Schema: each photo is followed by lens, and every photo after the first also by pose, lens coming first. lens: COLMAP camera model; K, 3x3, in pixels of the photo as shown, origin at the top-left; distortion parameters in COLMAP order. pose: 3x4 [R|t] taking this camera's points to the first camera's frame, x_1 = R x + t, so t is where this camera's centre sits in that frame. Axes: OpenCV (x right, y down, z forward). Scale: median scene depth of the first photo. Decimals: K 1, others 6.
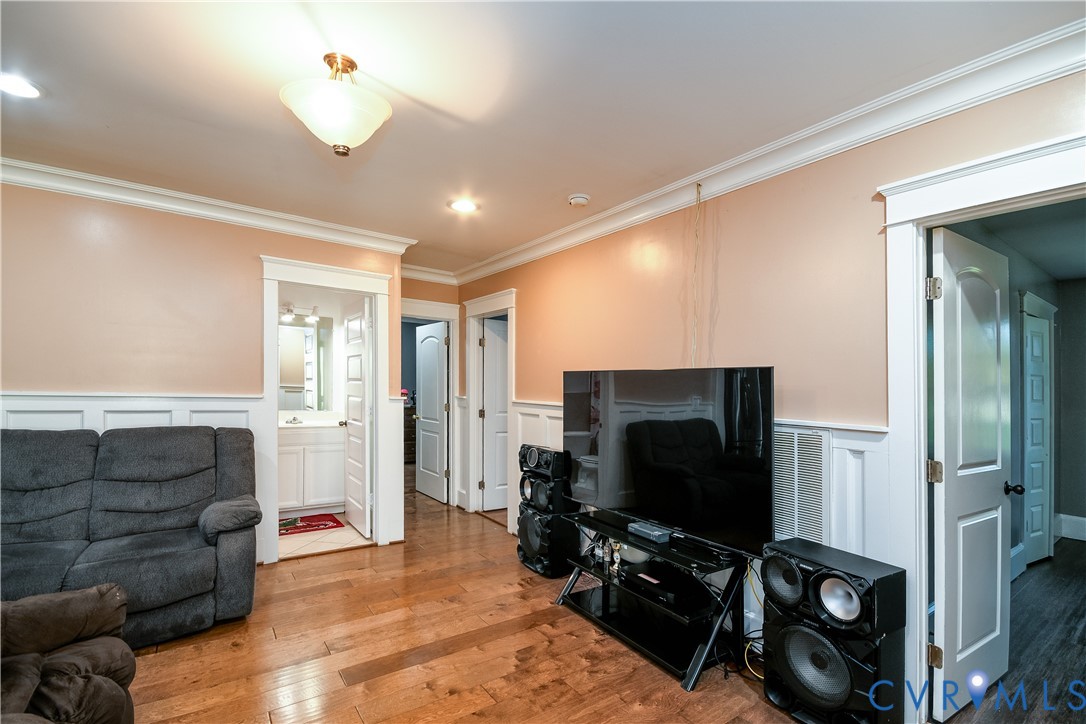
lens RADIAL K [[500.5, 0, 563.0], [0, 500.5, 368.1], [0, 0, 1]] dist [-0.002275, -0.000691]
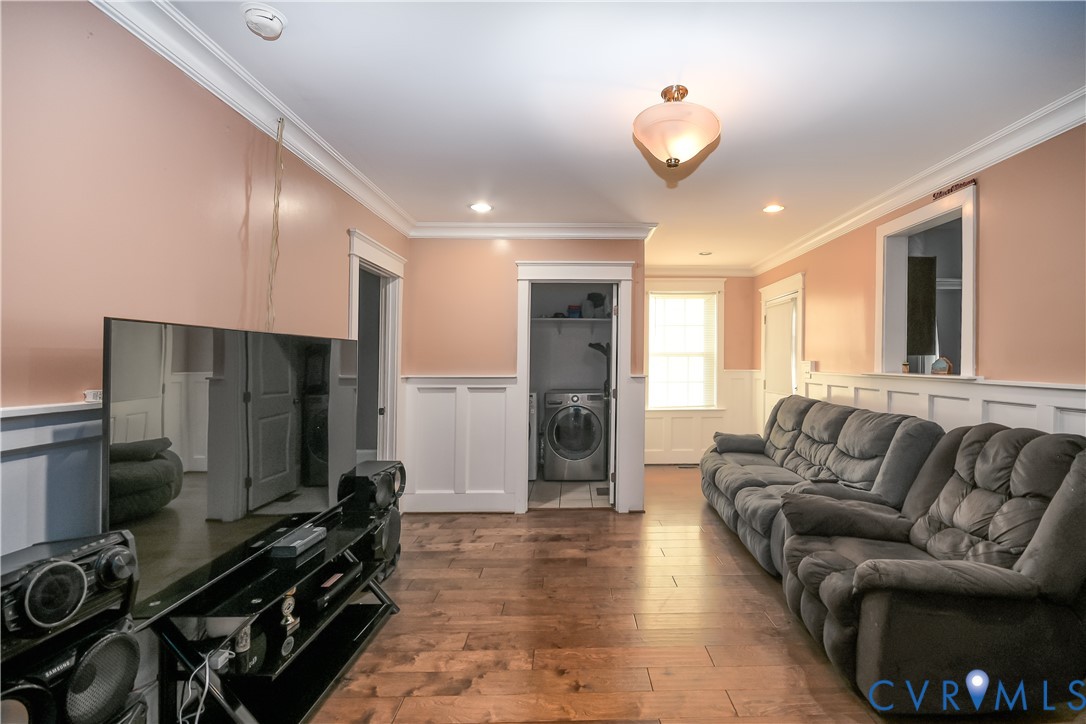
lens RADIAL K [[500.5, 0, 563.0], [0, 500.5, 368.1], [0, 0, 1]] dist [-0.002275, -0.000691]
pose [[-0.794665, -0.009017, 0.606982, -0.760243], [-0.018769, 0.999777, -0.009721, 0.069305], [-0.606759, -0.019118, -0.794656, 1.681327]]
